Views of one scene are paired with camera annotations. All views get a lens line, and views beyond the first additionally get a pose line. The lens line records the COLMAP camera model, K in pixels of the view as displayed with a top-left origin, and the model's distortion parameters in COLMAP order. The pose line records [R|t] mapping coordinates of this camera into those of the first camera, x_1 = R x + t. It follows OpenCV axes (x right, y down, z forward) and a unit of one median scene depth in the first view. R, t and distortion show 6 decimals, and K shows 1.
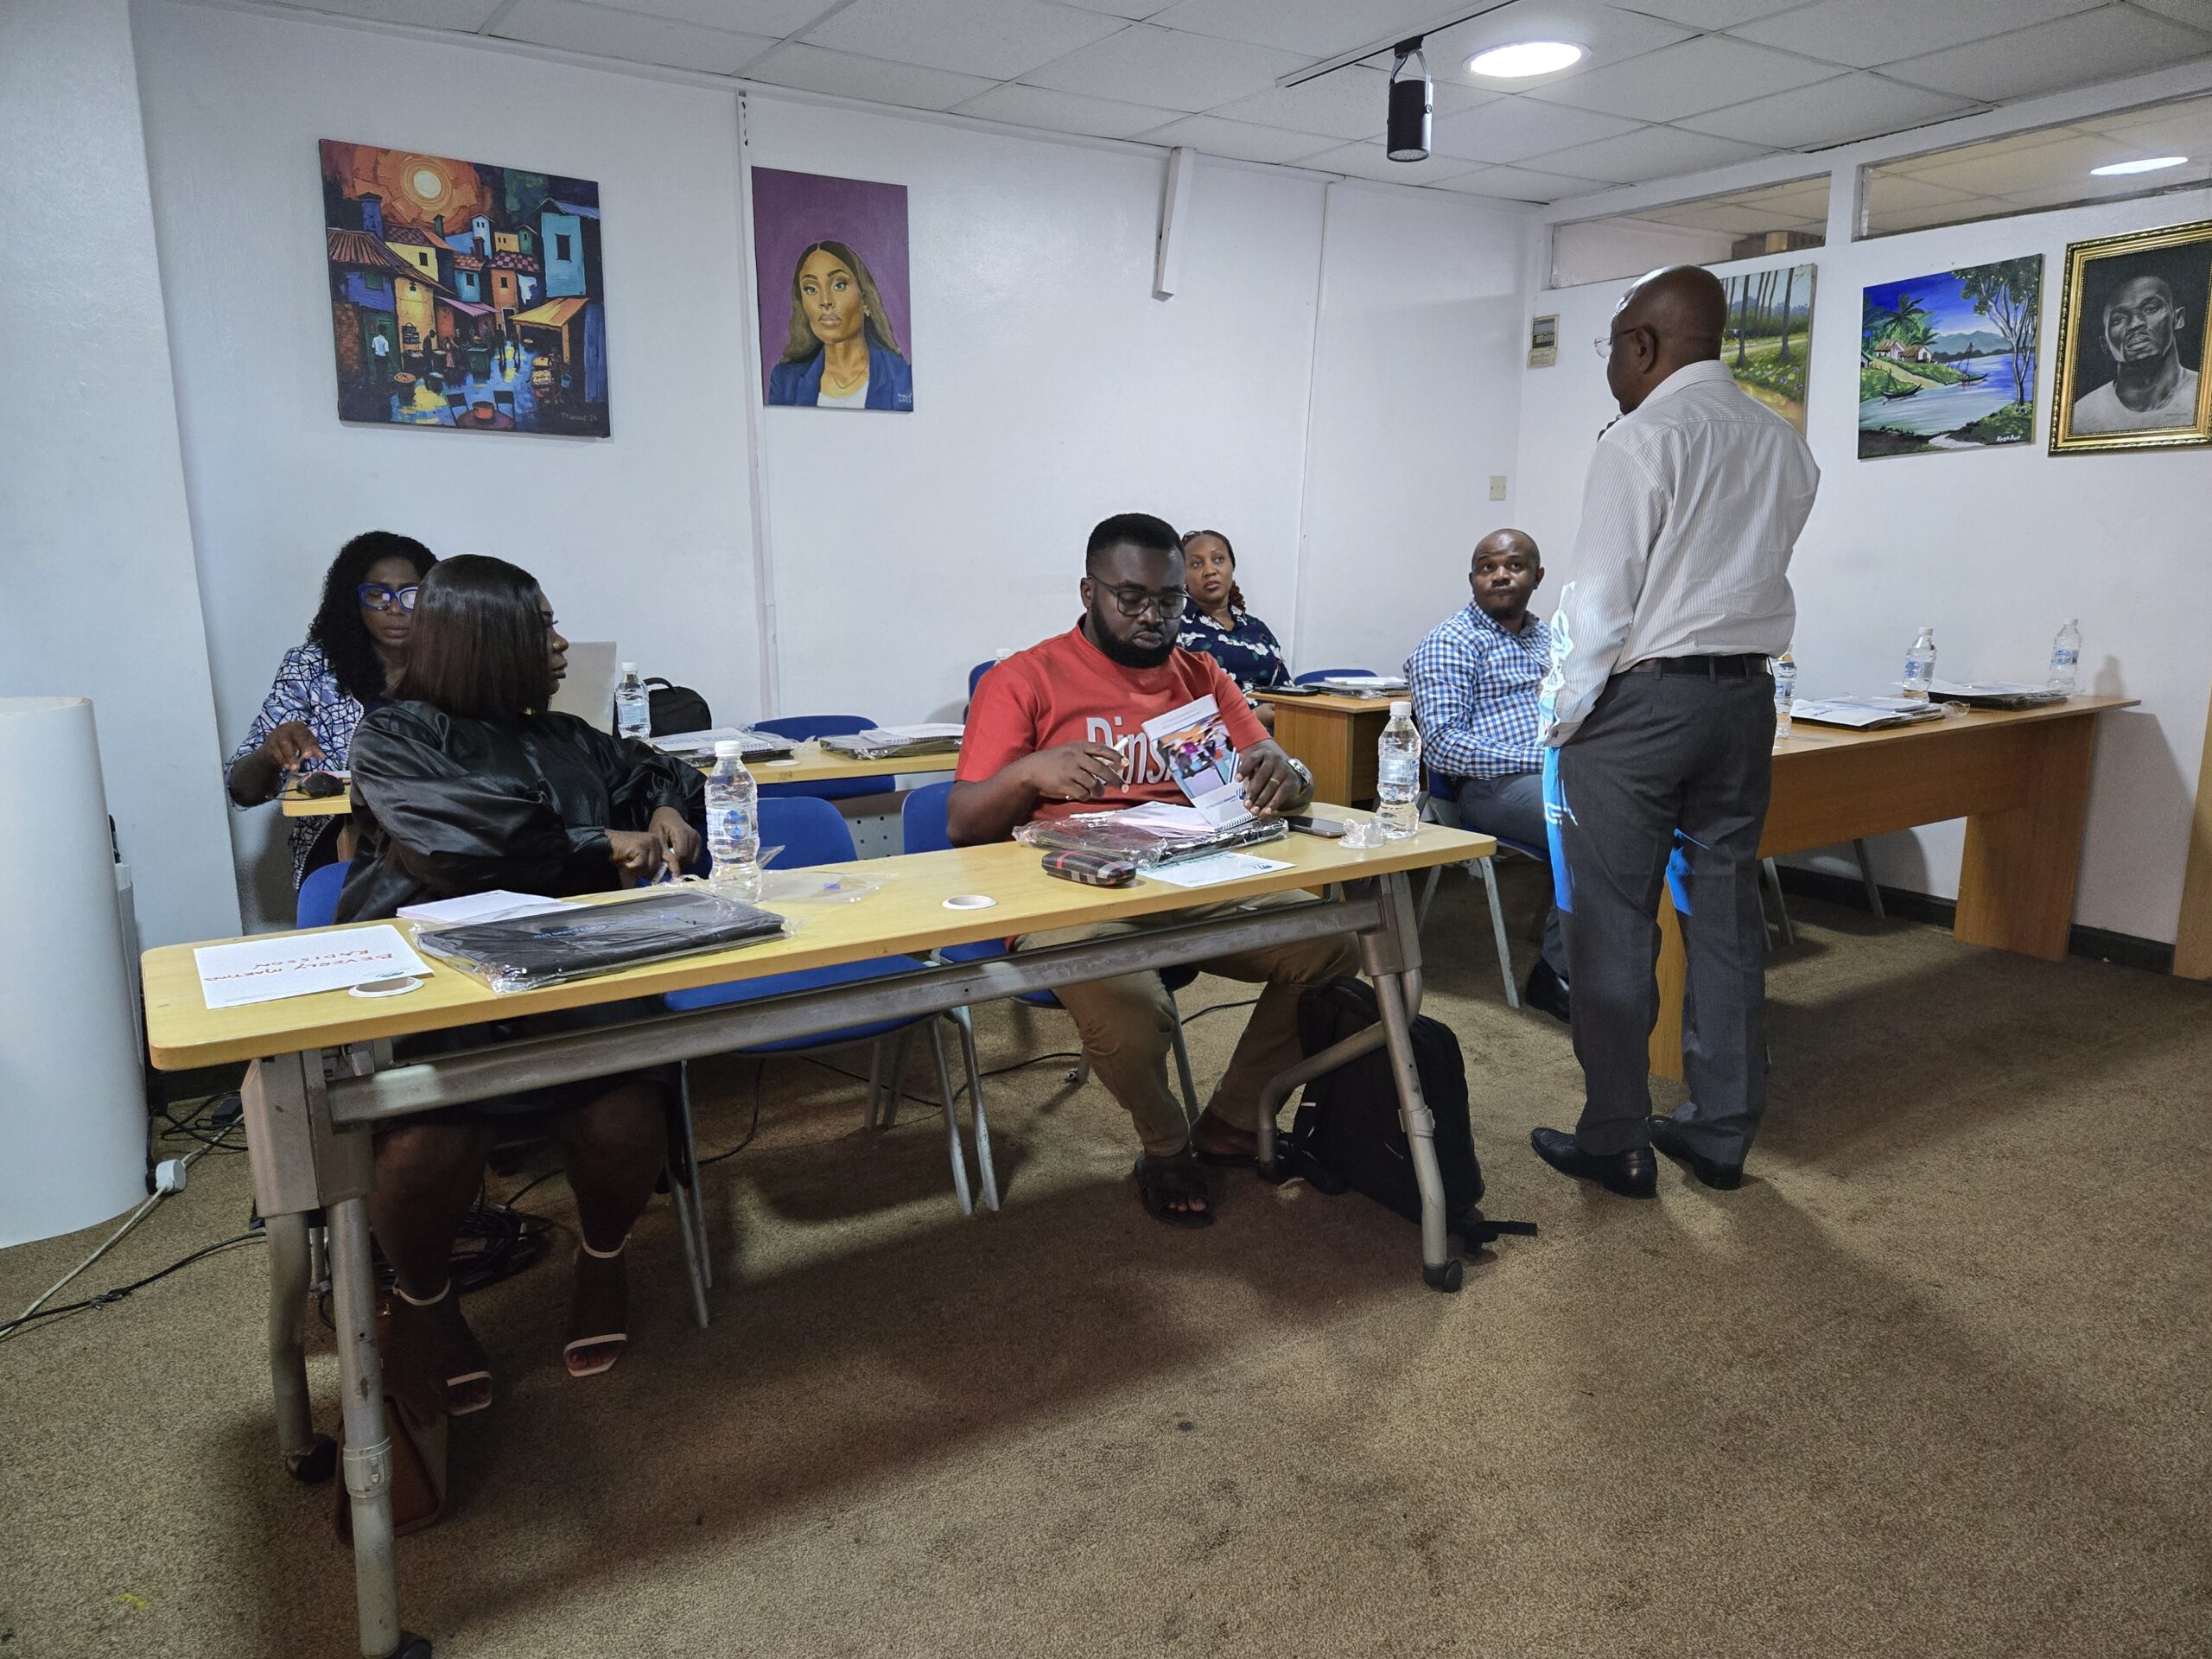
lens RADIAL K [[1461.6, 0, 1107.9], [0, 1461.6, 887.3], [0, 0, 1]] dist [0.053682, -0.054245]
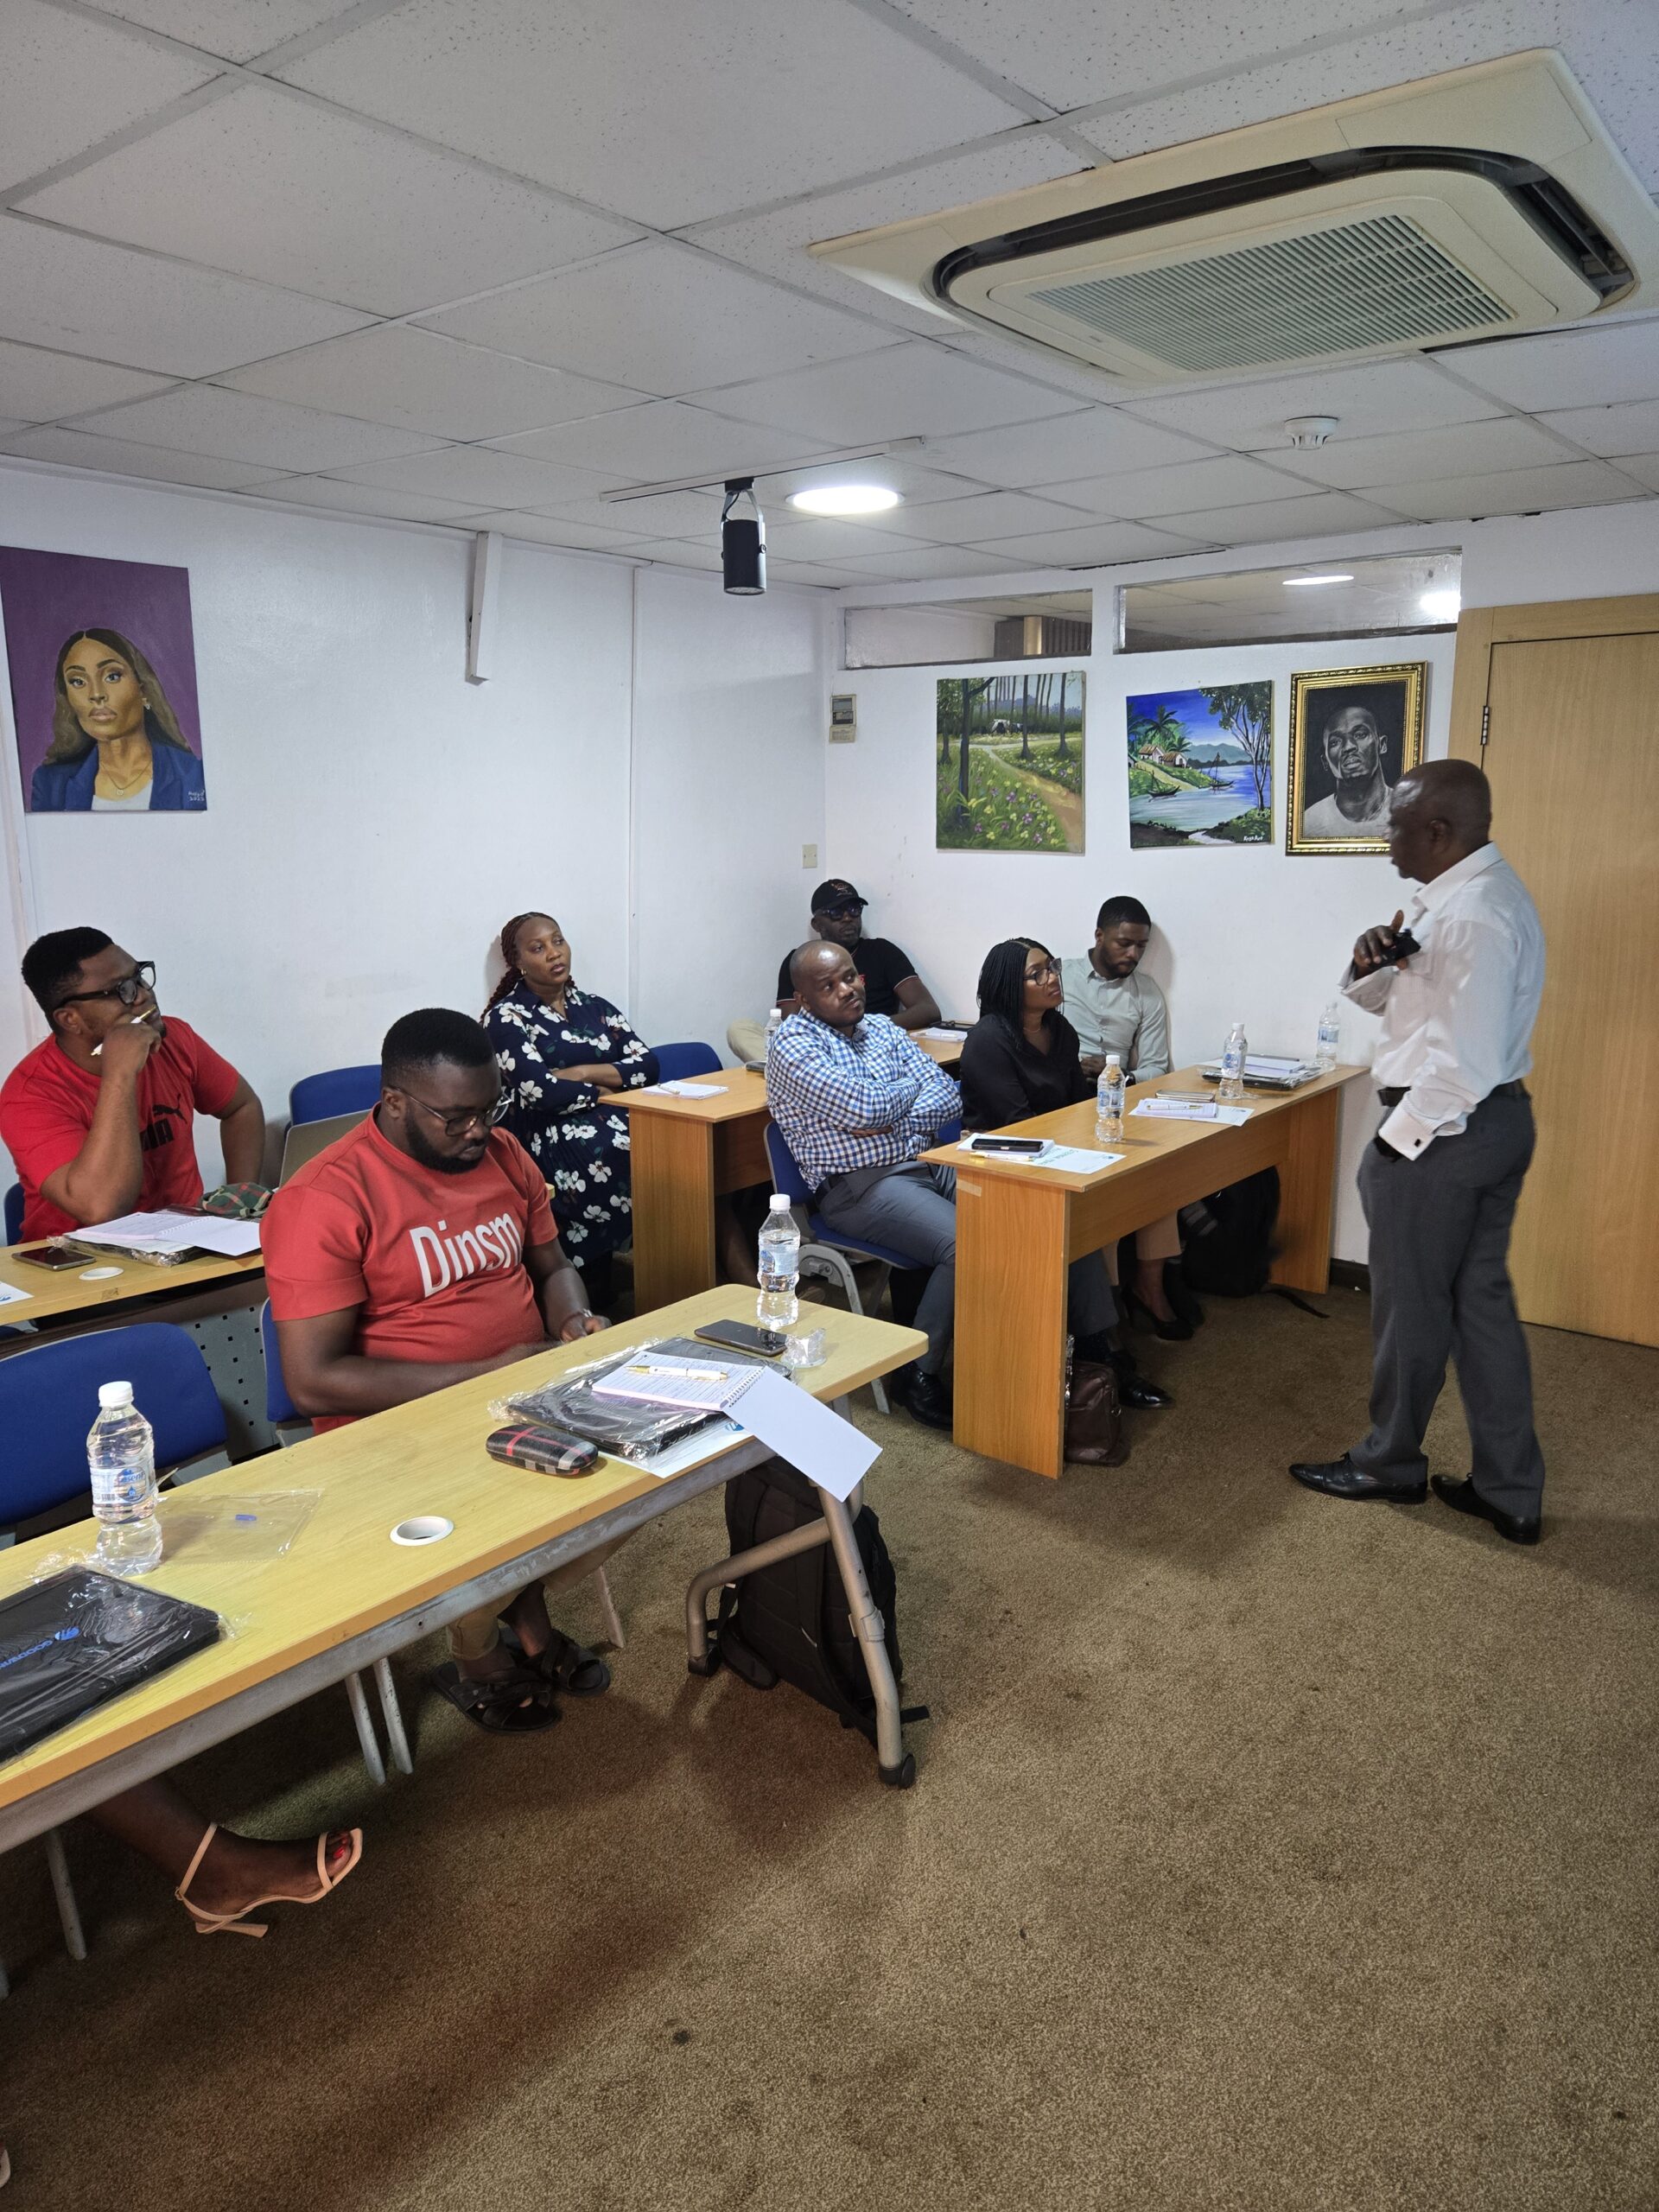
lens RADIAL K [[1461.6, 0, 829.5], [0, 1461.6, 1106.0], [0, 0, 1]] dist [0.053682, -0.054245]
pose [[0.949831, -0.060687, 0.306819, -0.062565], [0.065898, 0.997804, -0.006644, -0.119608], [-0.305743, 0.026530, 0.951745, 0.034227]]
